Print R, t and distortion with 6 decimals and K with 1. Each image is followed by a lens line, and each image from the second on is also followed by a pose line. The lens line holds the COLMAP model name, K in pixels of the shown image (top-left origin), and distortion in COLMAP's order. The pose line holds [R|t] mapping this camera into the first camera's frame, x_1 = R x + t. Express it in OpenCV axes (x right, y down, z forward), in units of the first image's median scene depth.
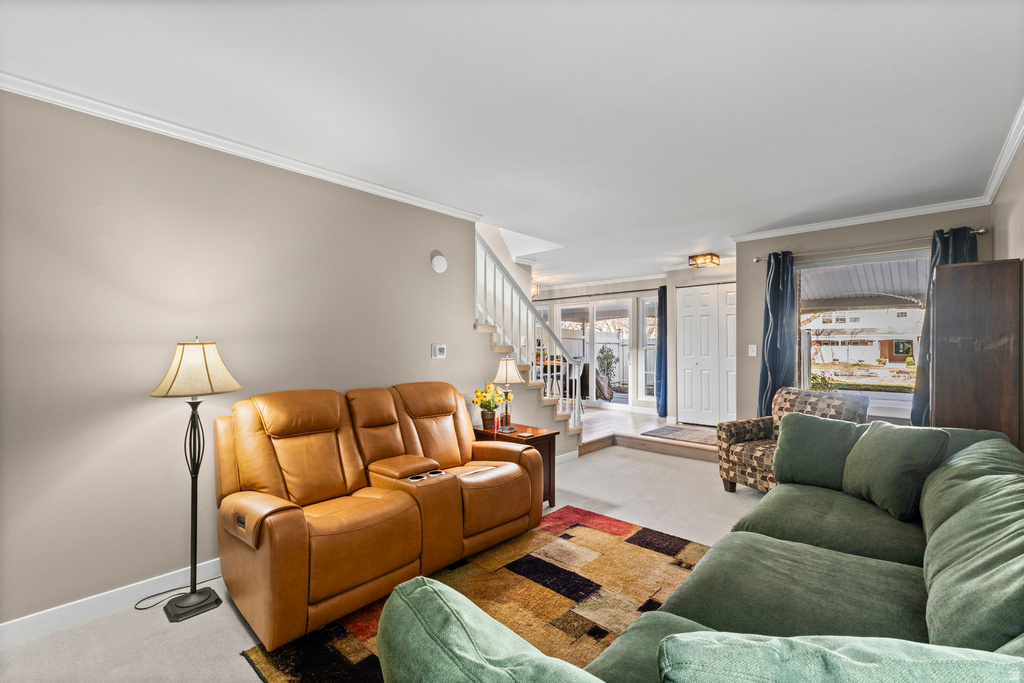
lens RADIAL K [[438.2, 0, 518.5], [0, 438.2, 343.3], [0, 0, 1]] dist [0.001844, 0.000360]
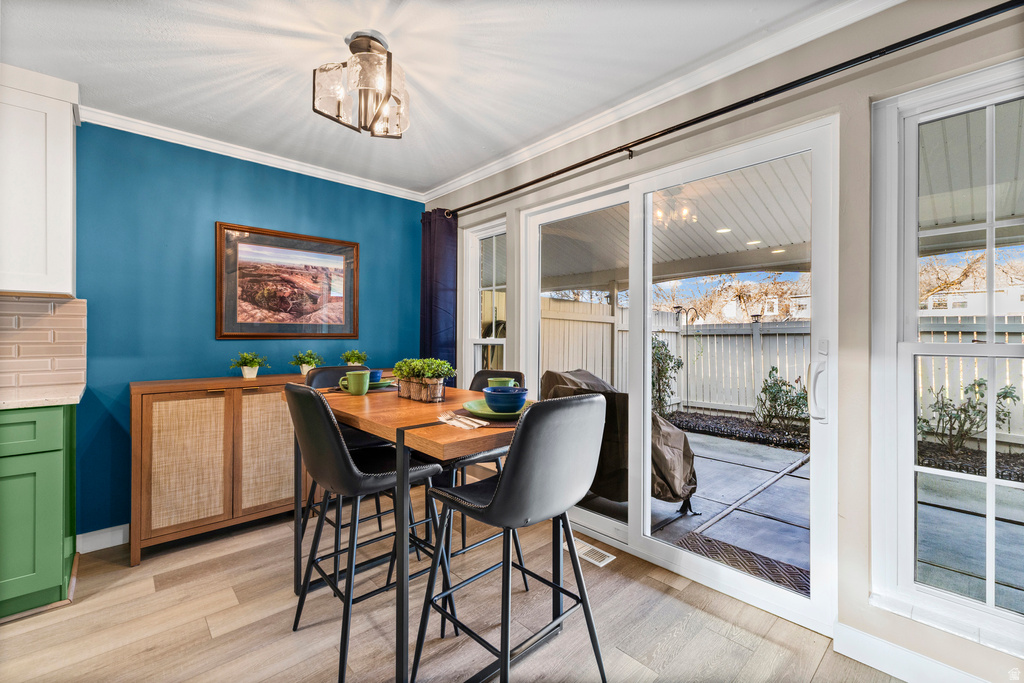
lens RADIAL K [[438.2, 0, 518.5], [0, 438.2, 343.3], [0, 0, 1]] dist [0.001844, 0.000360]
pose [[0.997628, 0.000956, -0.068828, 0.075441], [0.000218, 0.999855, 0.017048, 0.004907], [0.068834, -0.017023, 0.997483, 0.489455]]
